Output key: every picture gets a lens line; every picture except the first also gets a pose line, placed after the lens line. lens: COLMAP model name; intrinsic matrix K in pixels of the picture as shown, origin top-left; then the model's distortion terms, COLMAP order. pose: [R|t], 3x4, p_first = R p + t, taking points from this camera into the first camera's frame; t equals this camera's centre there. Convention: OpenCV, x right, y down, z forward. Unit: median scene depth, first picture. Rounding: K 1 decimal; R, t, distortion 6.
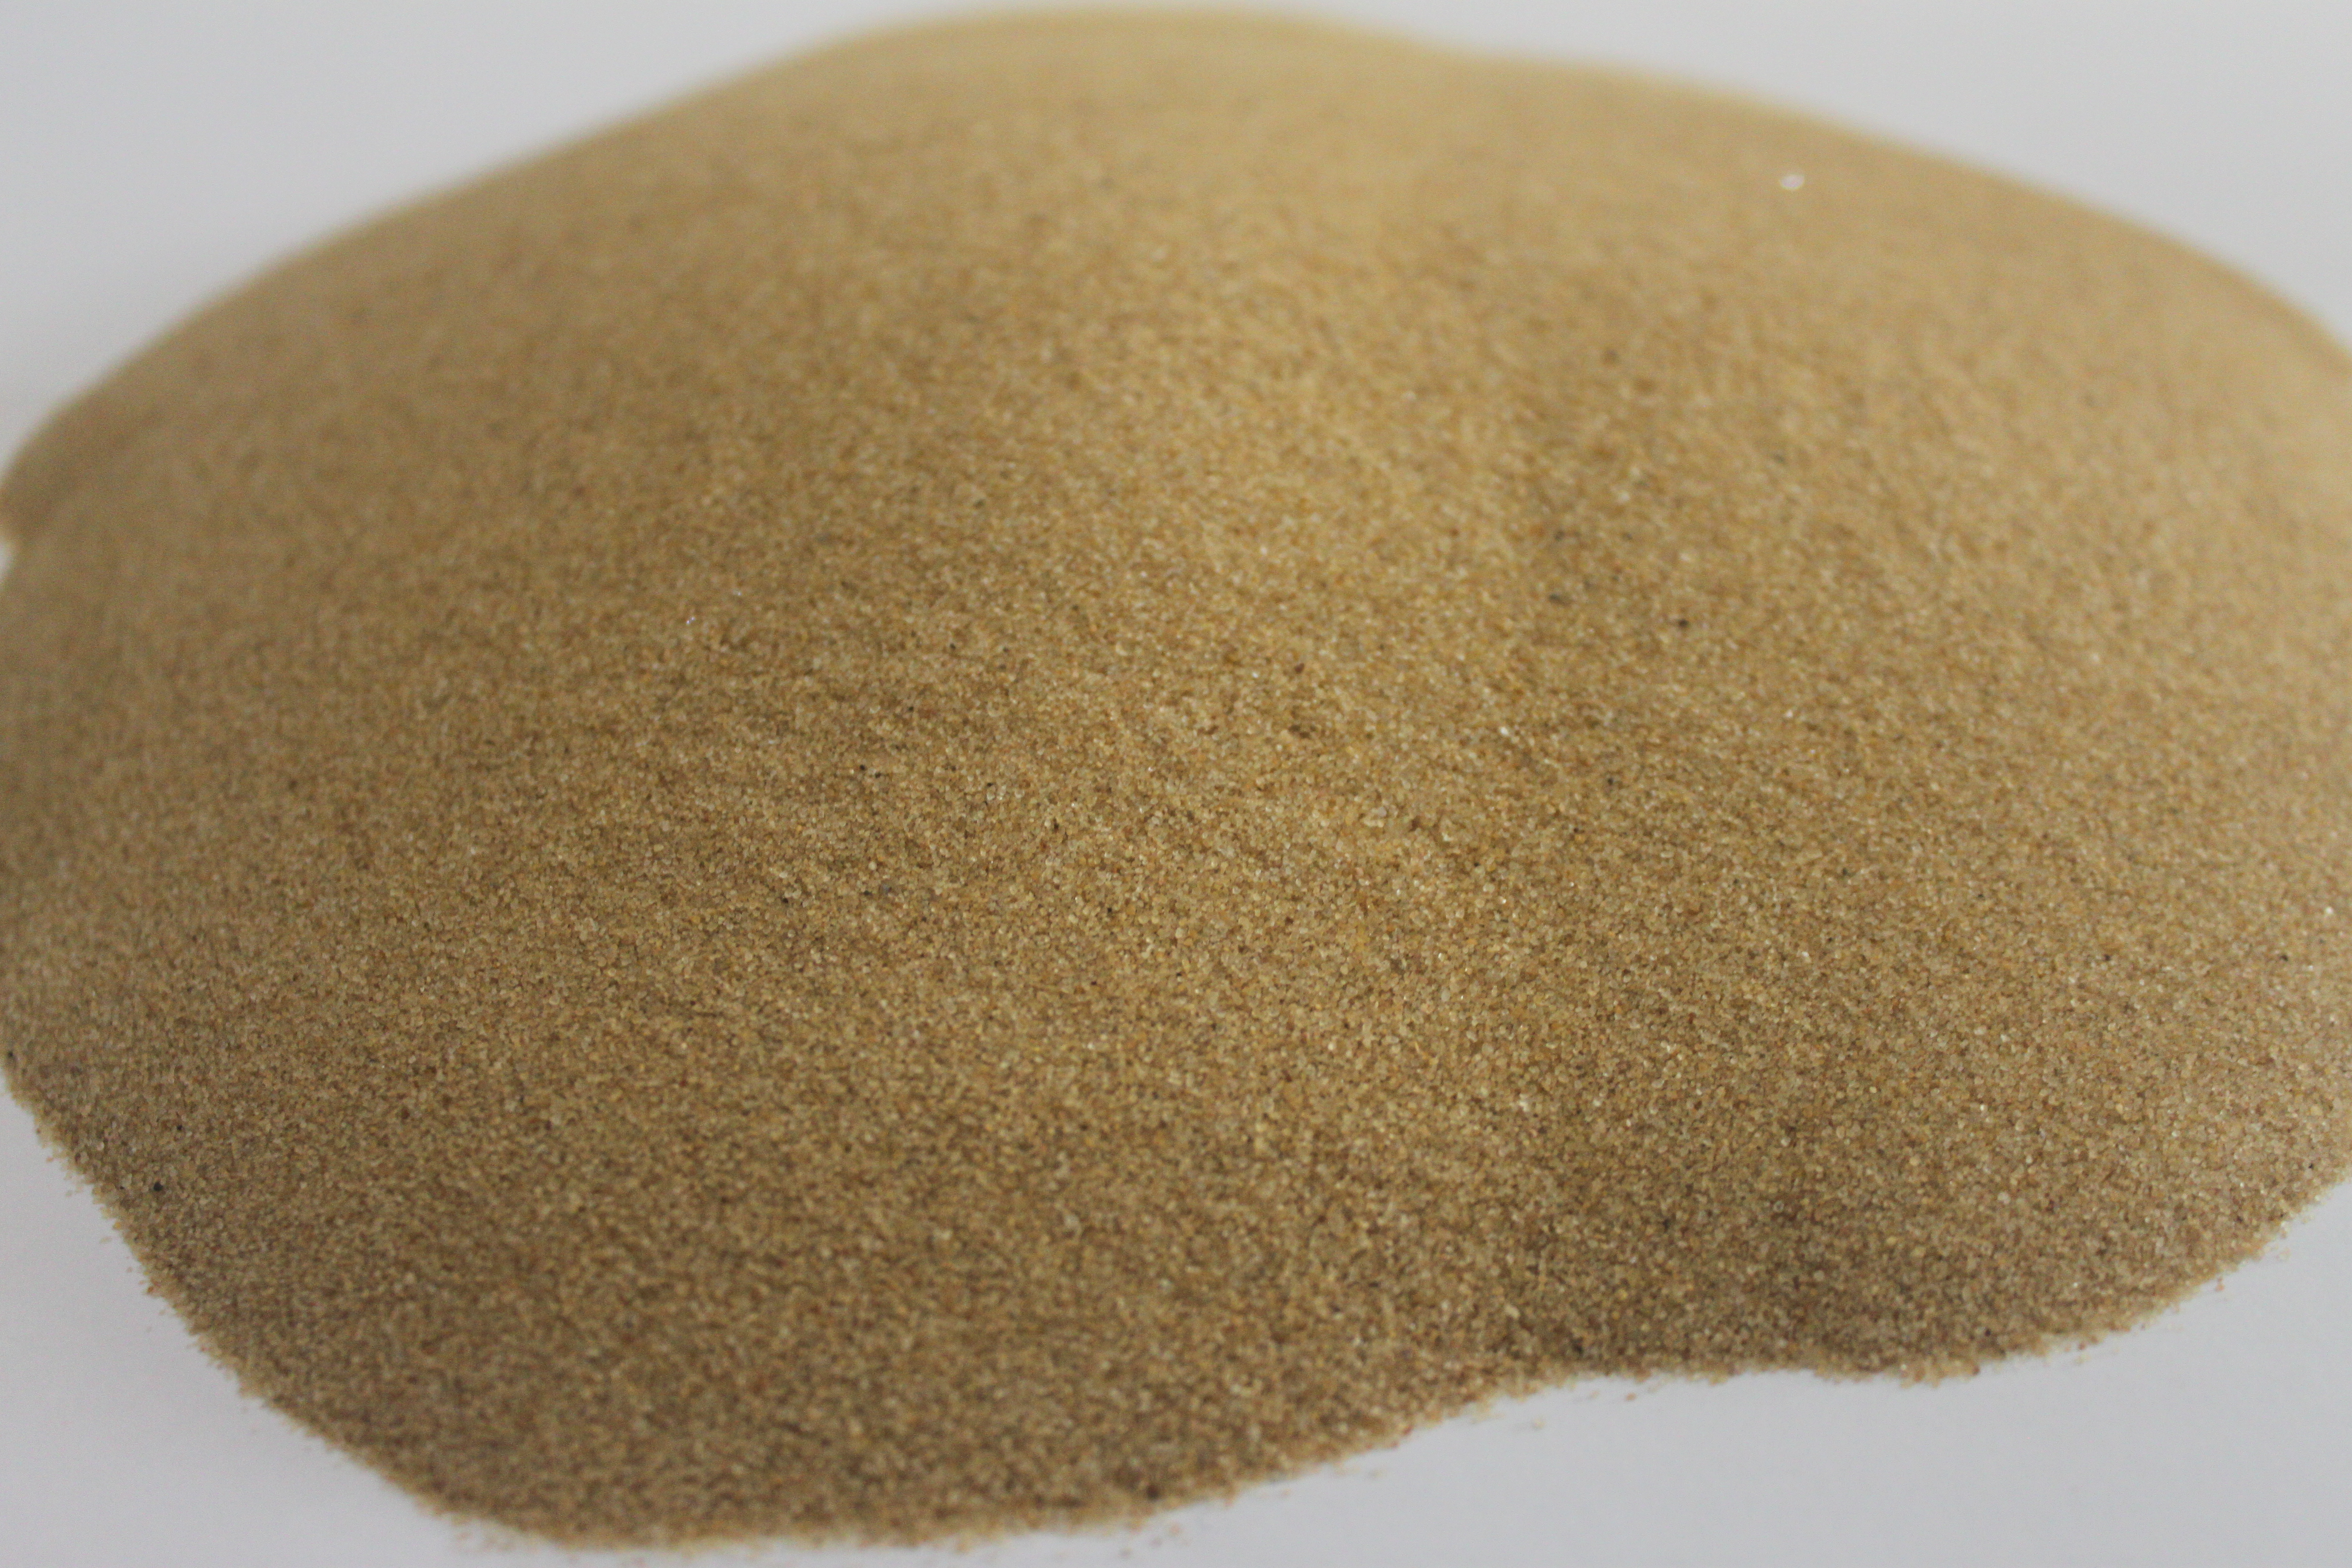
lens RADIAL K [[2598.0, 0, 1181.8], [0, 2598.0, 822.6], [0, 0, 1]] dist [-0.135673, 0.119775]
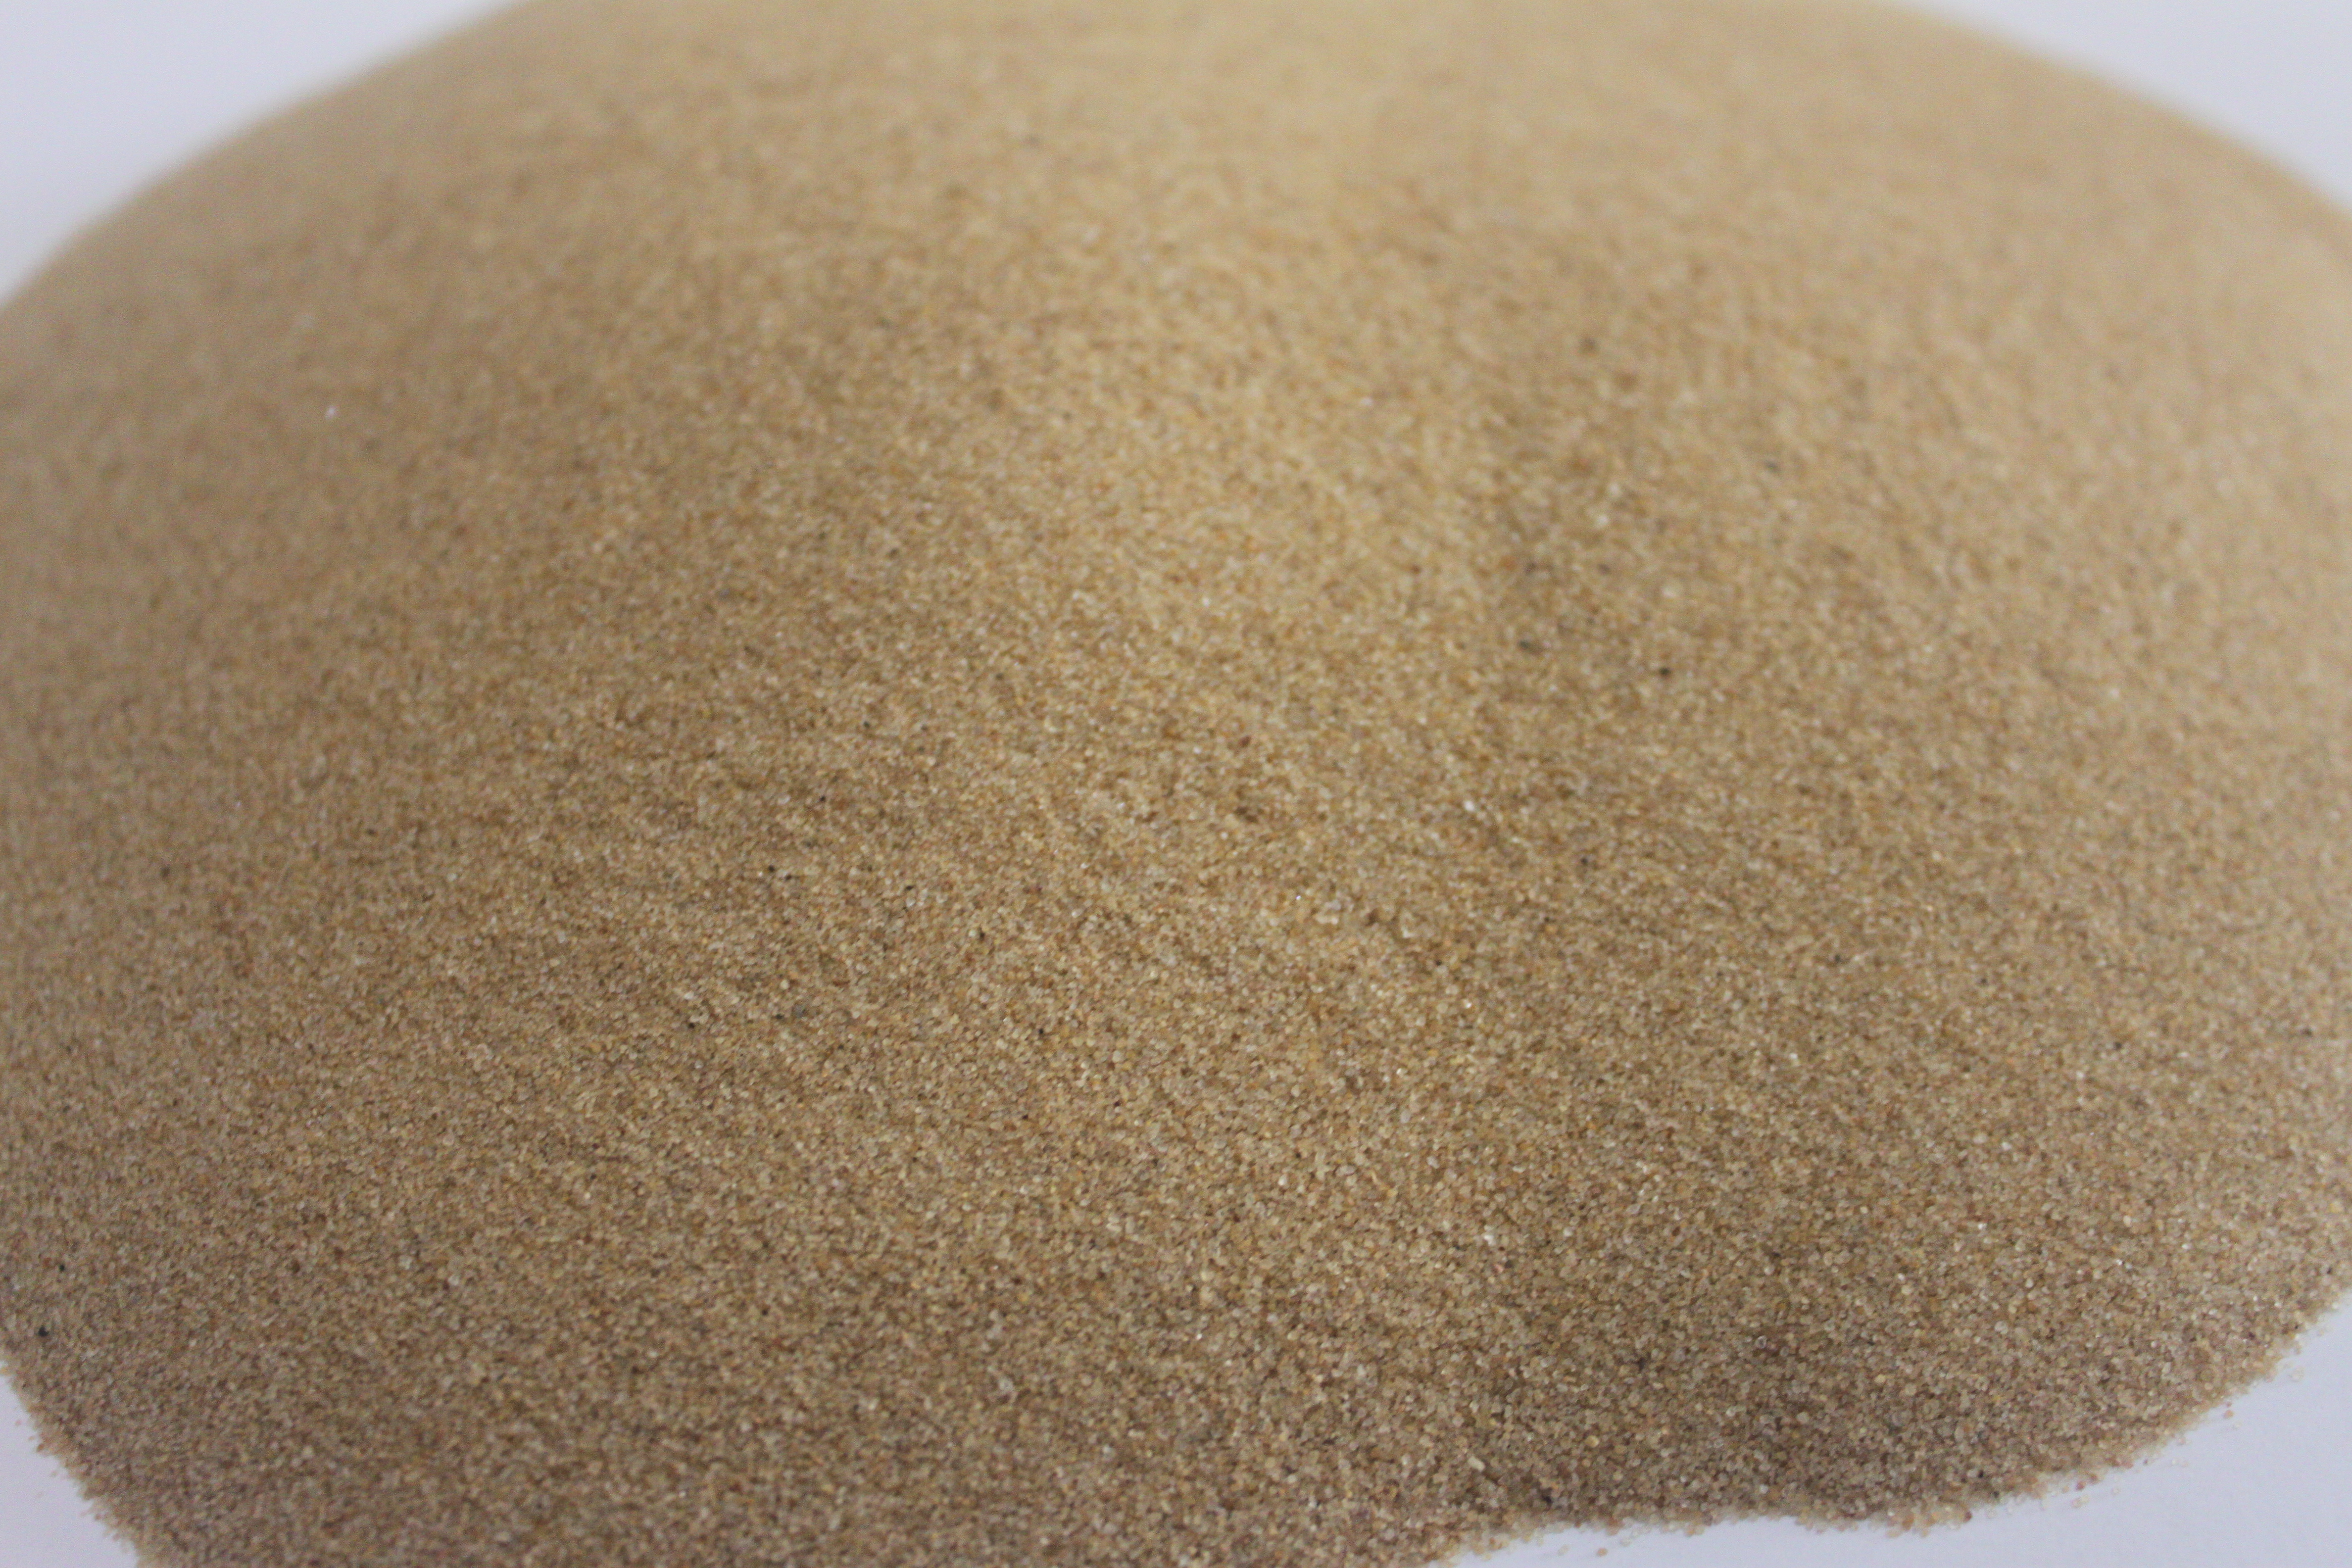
lens RADIAL K [[2598.0, 0, 1181.8], [0, 2598.0, 822.6], [0, 0, 1]] dist [-0.135673, 0.119775]
pose [[0.999819, -0.019010, -0.000227, 0.023739], [0.018889, 0.991993, 0.124873, -0.153926], [-0.002149, -0.124855, 0.992173, 0.091469]]
